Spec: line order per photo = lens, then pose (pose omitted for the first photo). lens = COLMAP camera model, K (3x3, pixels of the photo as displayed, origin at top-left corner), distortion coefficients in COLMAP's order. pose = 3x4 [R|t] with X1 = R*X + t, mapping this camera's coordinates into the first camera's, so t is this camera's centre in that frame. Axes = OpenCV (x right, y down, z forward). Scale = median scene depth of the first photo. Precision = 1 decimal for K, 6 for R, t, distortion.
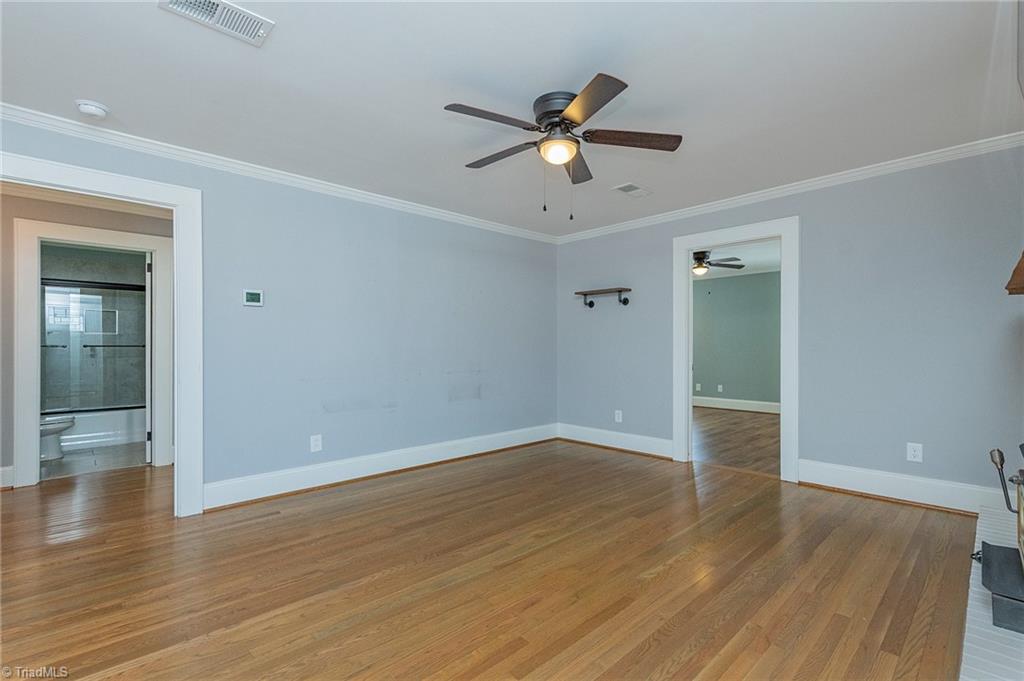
lens RADIAL K [[462.1, 0, 513.7], [0, 462.1, 346.8], [0, 0, 1]] dist [0.001782, -0.003466]
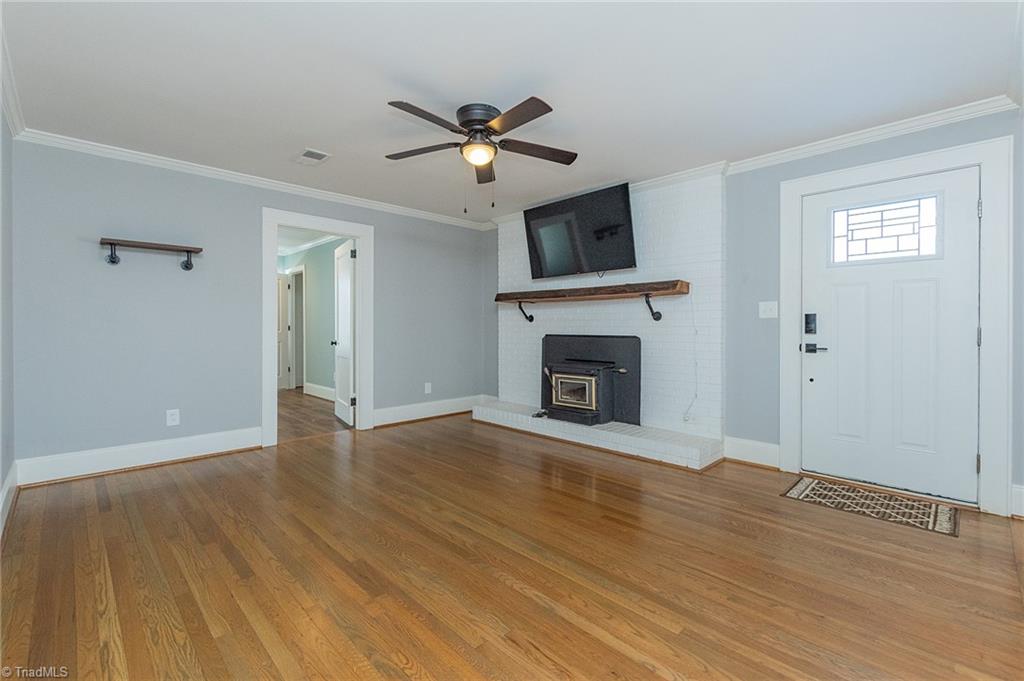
lens RADIAL K [[462.1, 0, 504.8], [0, 462.1, 324.7], [0, 0, 1]] dist [0.001782, -0.003466]
pose [[-0.015008, 0.006061, 0.999869, -0.774591], [-0.002529, 0.999978, -0.006100, 0.005085], [-0.999884, -0.002620, -0.014992, 0.692282]]
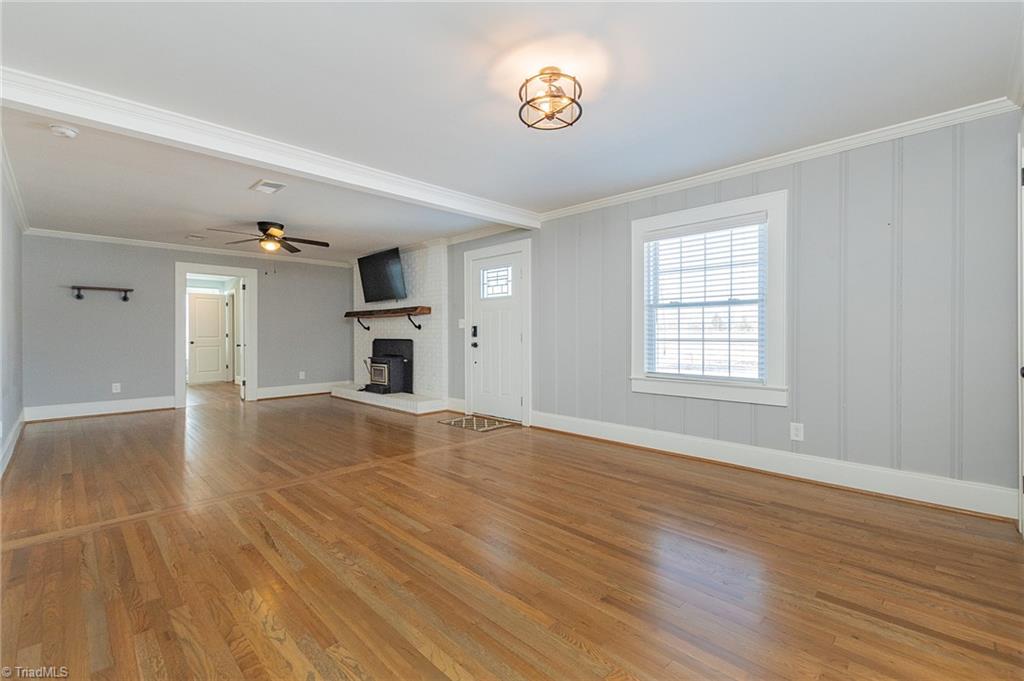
lens RADIAL K [[462.1, 0, 522.2], [0, 462.1, 332.4], [0, 0, 1]] dist [0.001782, -0.003466]
pose [[-0.040425, 0.003402, 0.999177, -1.580604], [0.002232, 0.999992, -0.003314, 0.004671], [-0.999180, 0.002097, -0.040432, -0.085317]]
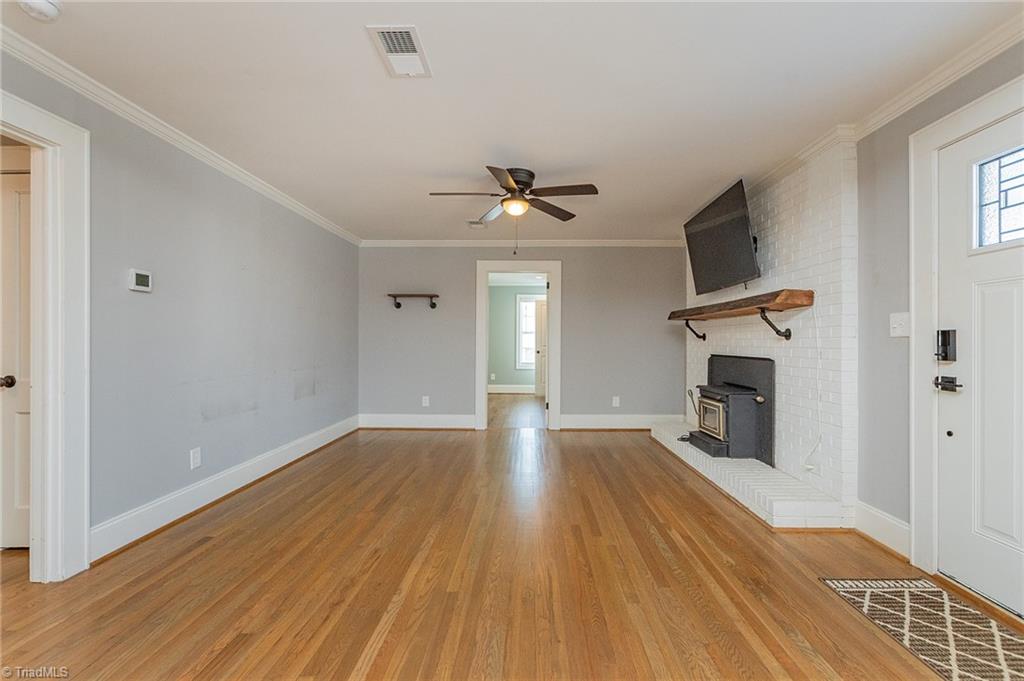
lens RADIAL K [[462.1, 0, 514.3], [0, 462.1, 338.9], [0, 0, 1]] dist [0.001782, -0.003466]
pose [[0.706916, 0.008885, 0.707241, -0.664230], [-0.006466, 0.999960, -0.006100, -0.006430], [-0.707268, -0.000261, 0.706946, -0.002538]]
